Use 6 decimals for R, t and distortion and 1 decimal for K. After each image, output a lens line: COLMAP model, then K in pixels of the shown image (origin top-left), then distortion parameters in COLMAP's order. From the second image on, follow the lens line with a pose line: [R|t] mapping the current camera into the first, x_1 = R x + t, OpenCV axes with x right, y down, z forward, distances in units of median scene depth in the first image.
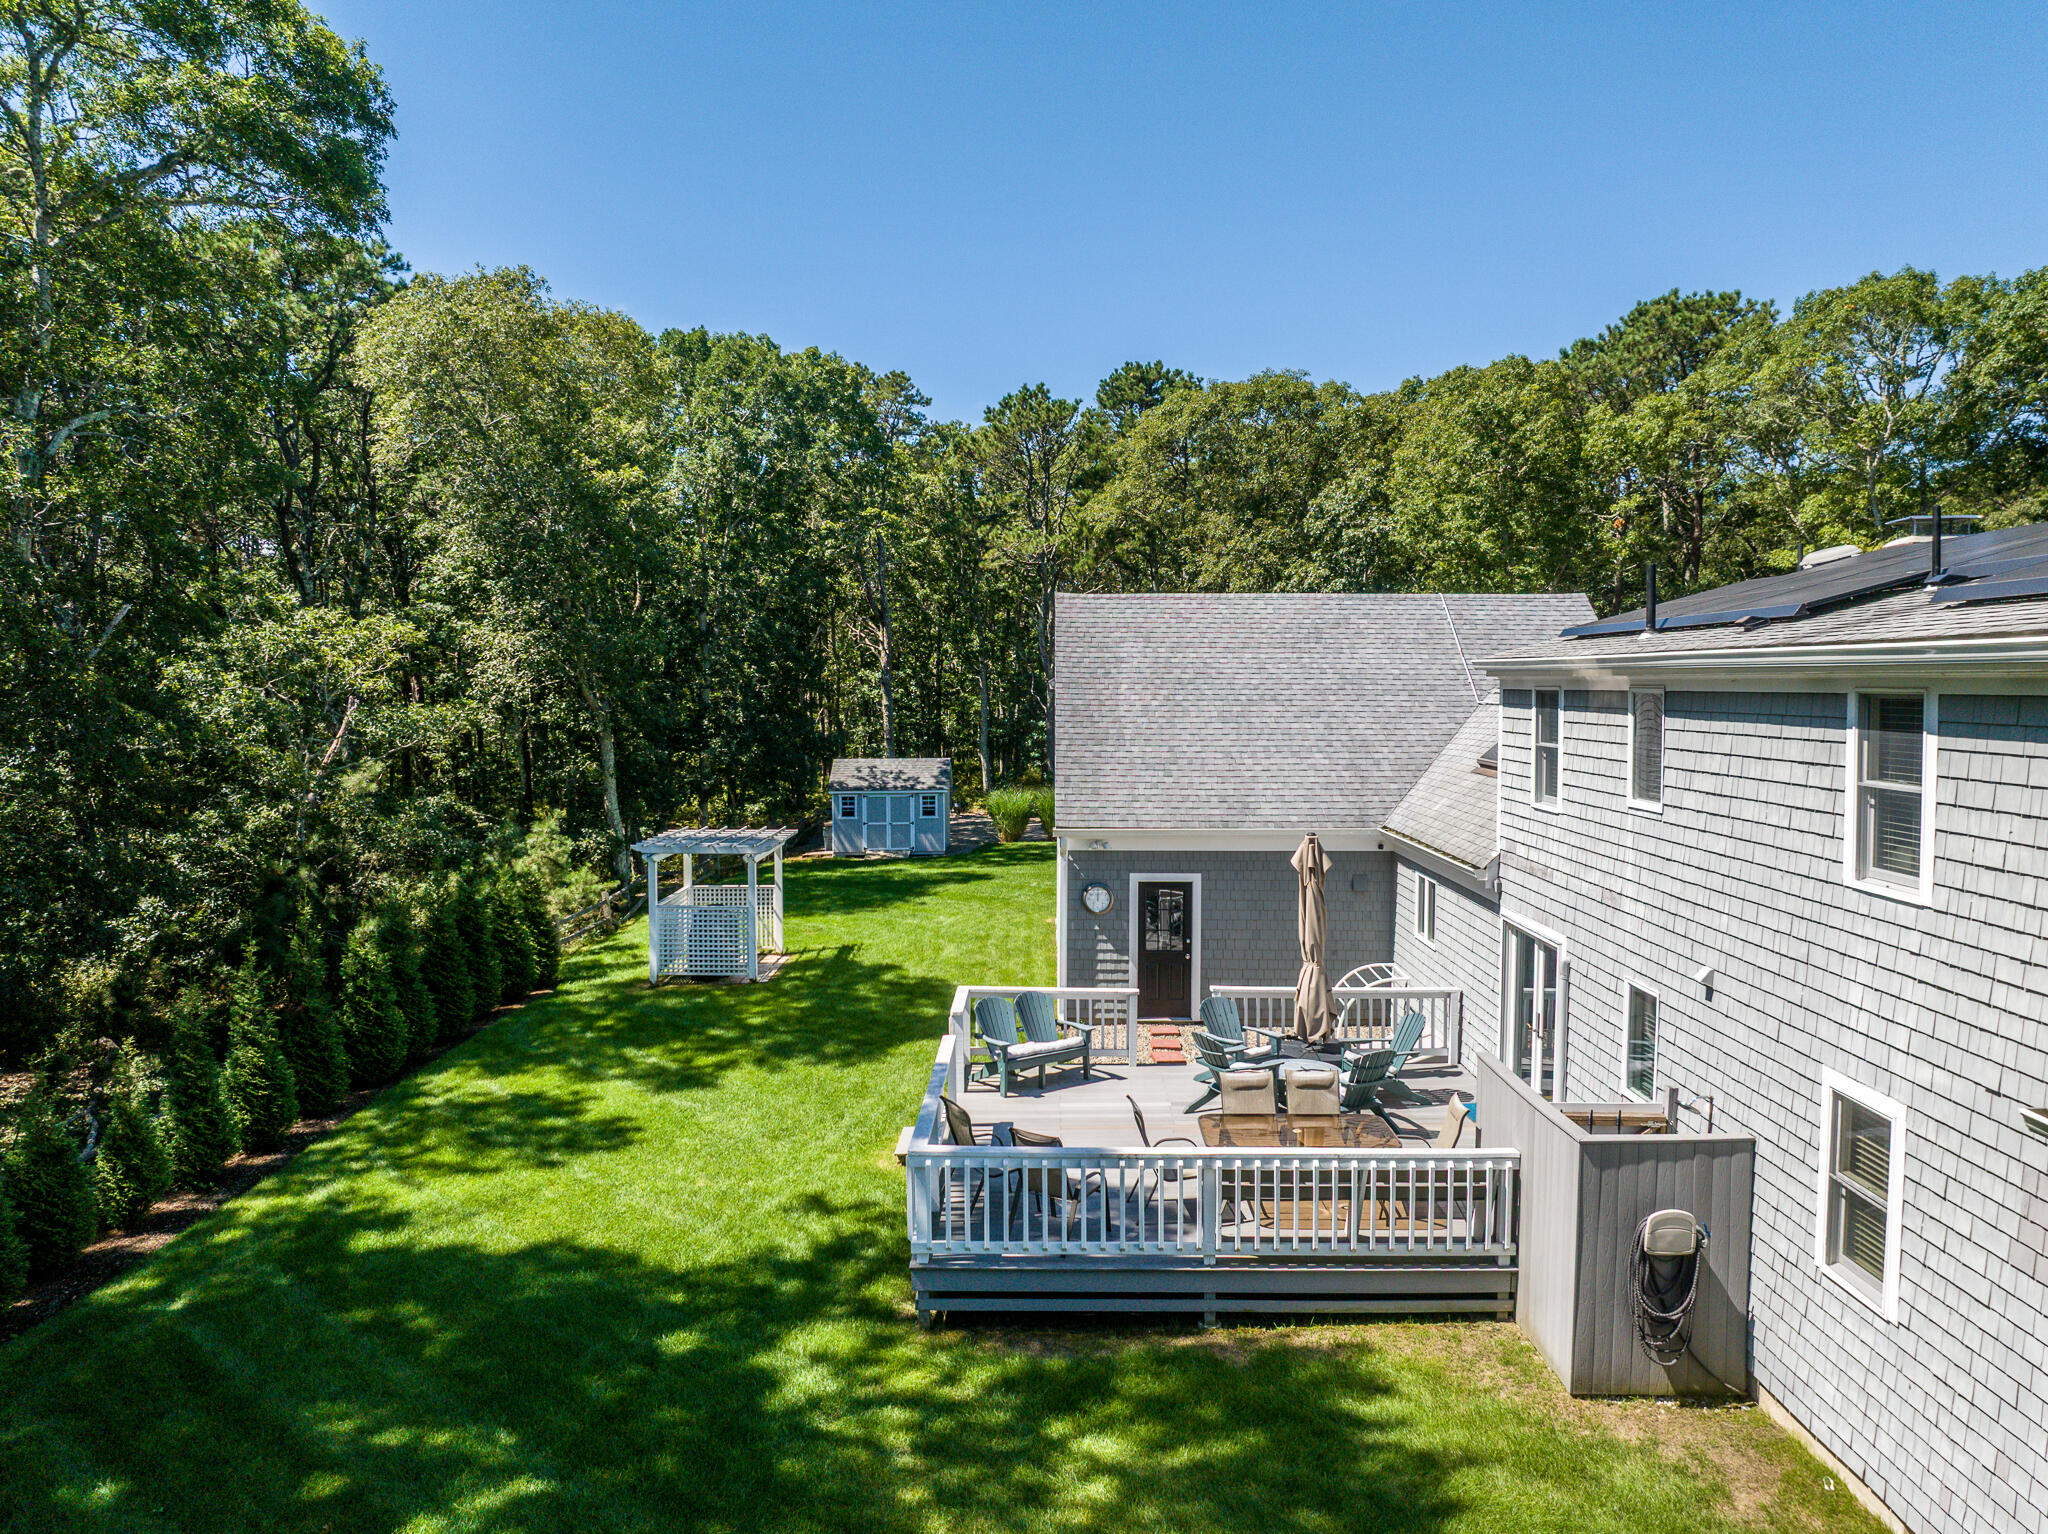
lens RADIAL K [[1444.1, 0, 1027.1], [0, 1444.1, 767.5], [0, 0, 1]] dist [-0.044312, -0.001185]
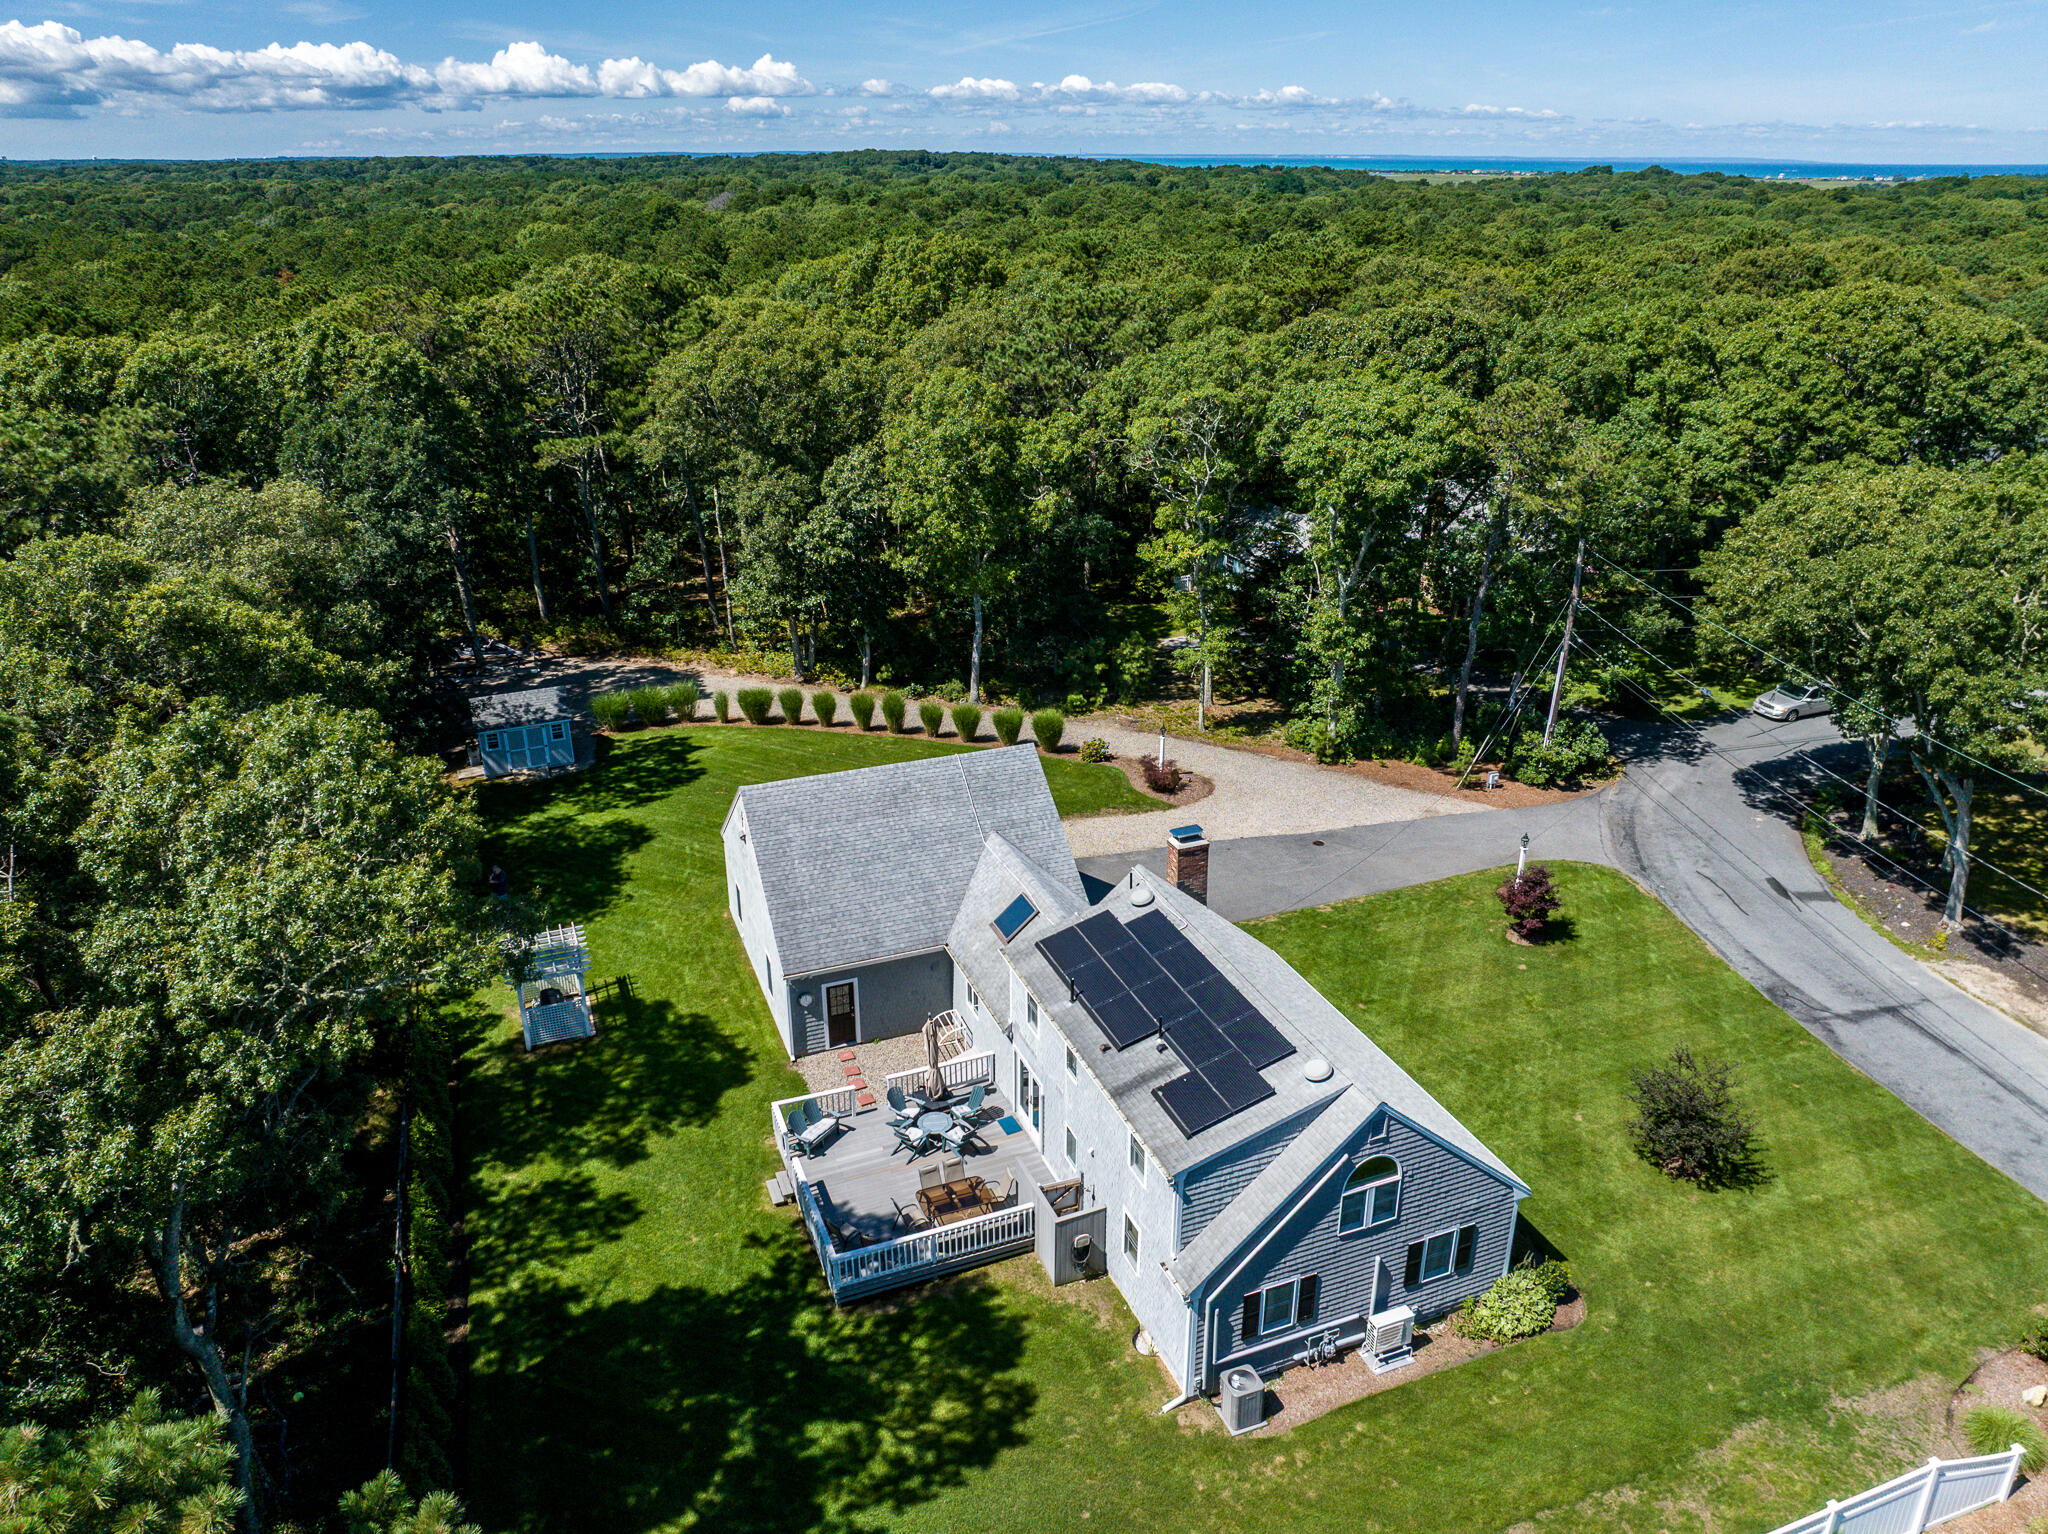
lens RADIAL K [[1447.1, 0, 1029.6], [0, 1447.1, 764.8], [0, 0, 1]] dist [-0.046100, 0.011879]
pose [[0.924391, -0.149637, 0.350870, -0.398475], [0.022226, 0.939409, 0.342077, -1.124392], [-0.380798, -0.308414, 0.871707, -0.924218]]
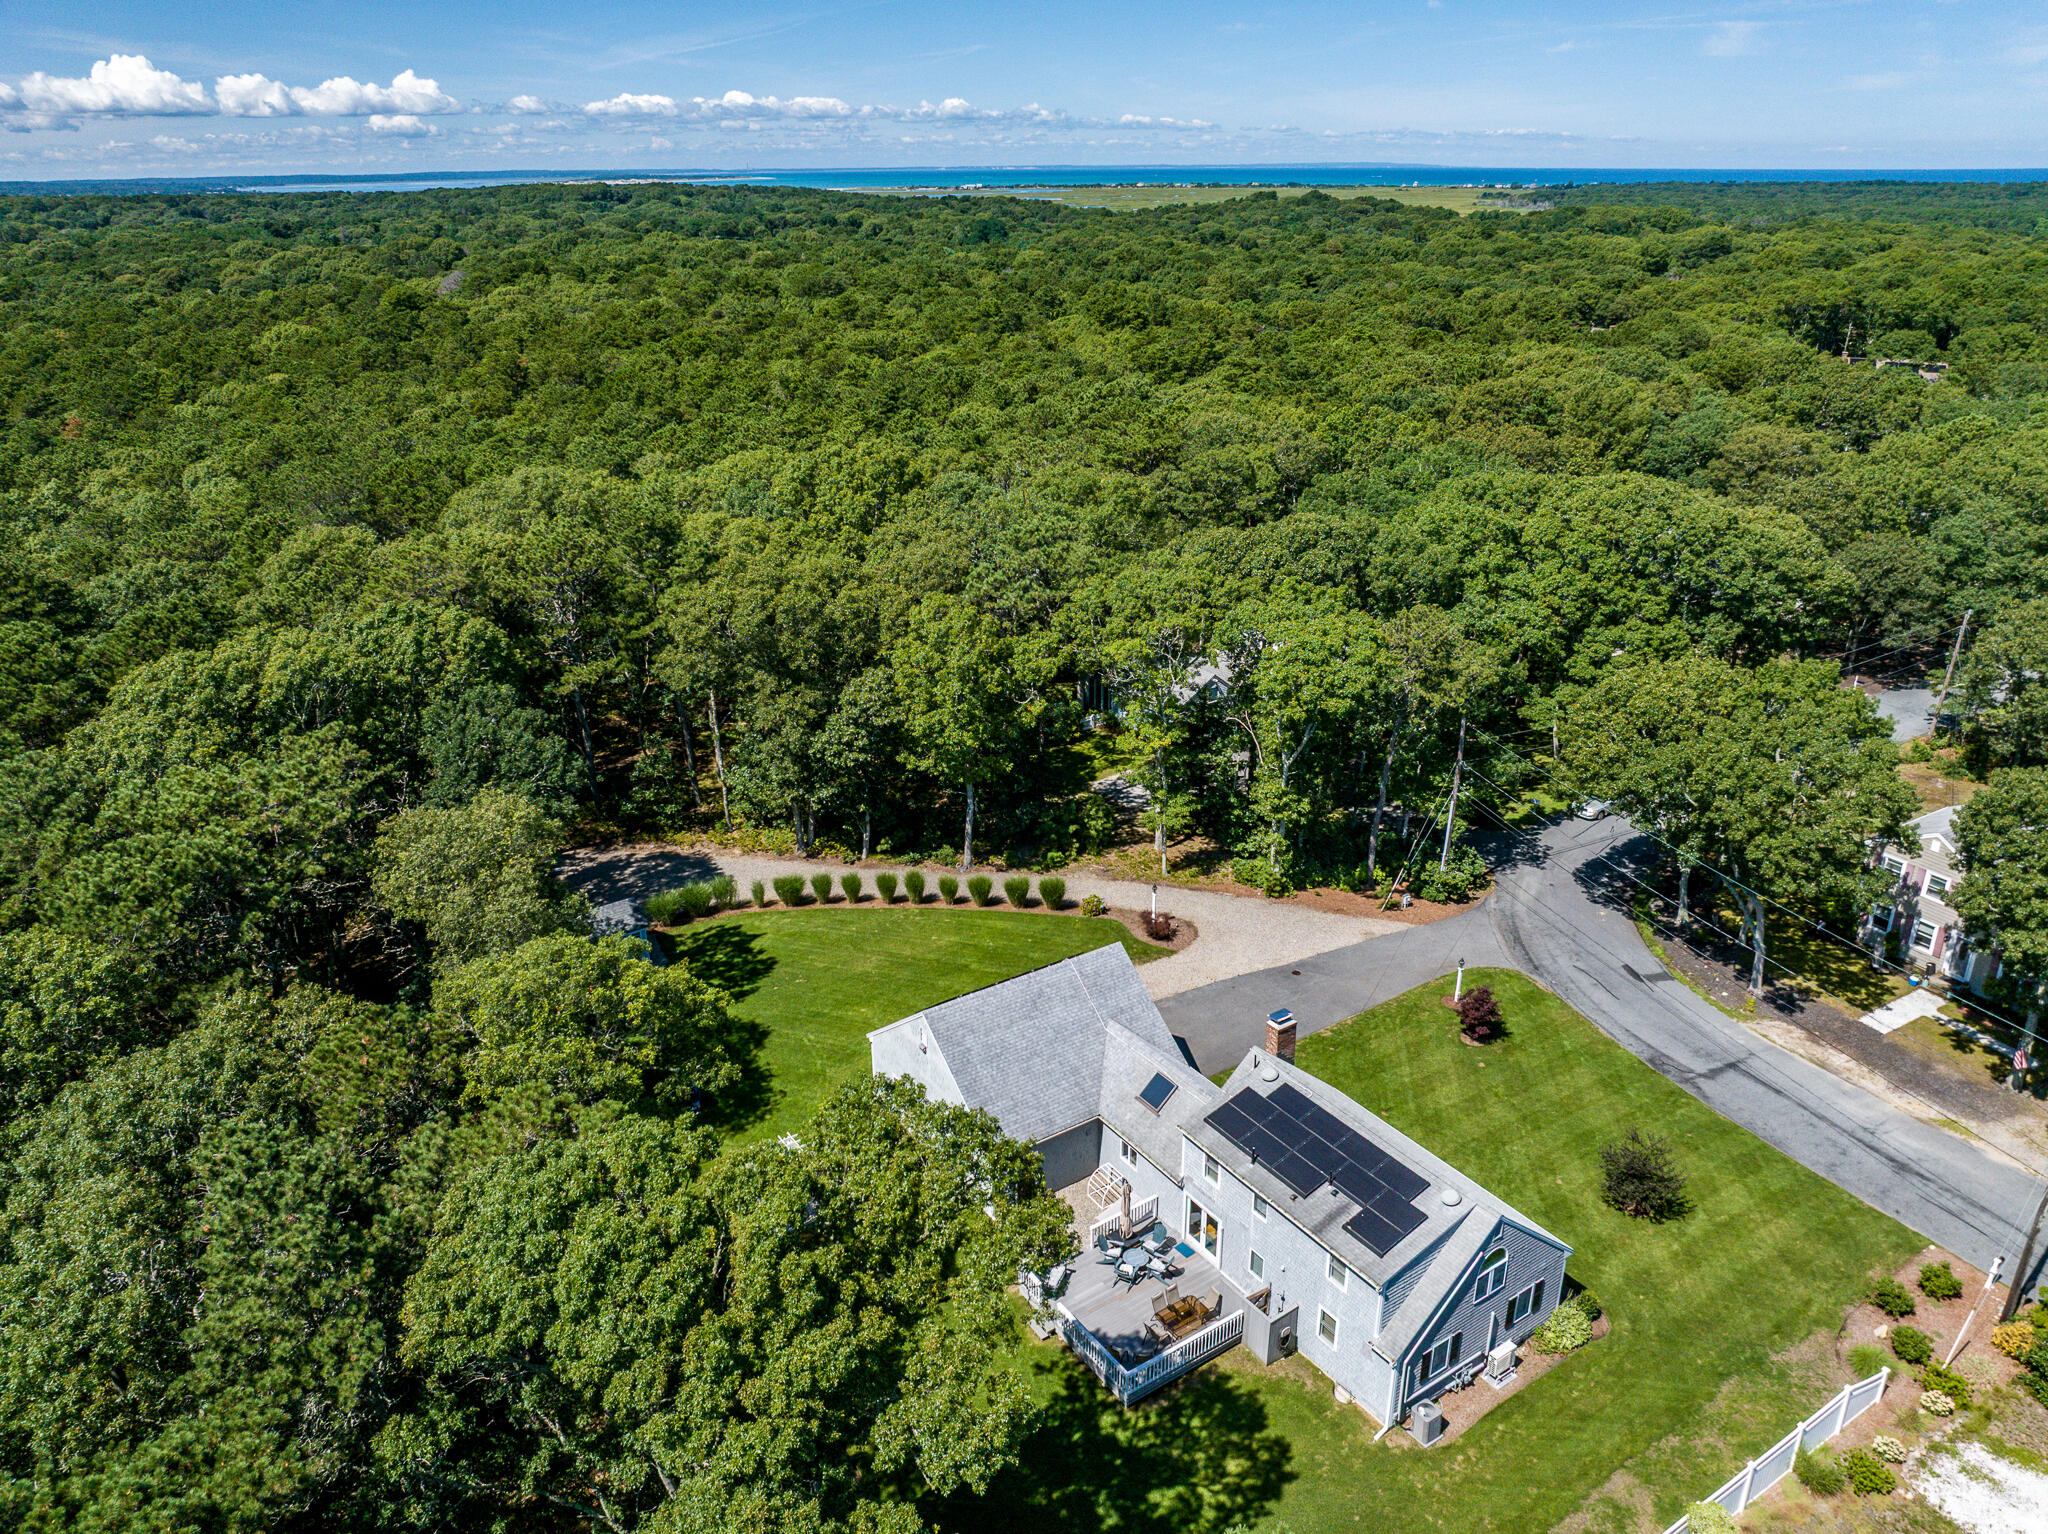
lens RADIAL K [[1444.1, 0, 1027.1], [0, 1444.1, 767.5], [0, 0, 1]] dist [-0.044312, -0.001185]
pose [[0.823606, -0.226874, 0.519810, -1.391541], [0.041700, 0.938251, 0.343433, -1.880345], [-0.565628, -0.261177, 0.782209, -1.059657]]
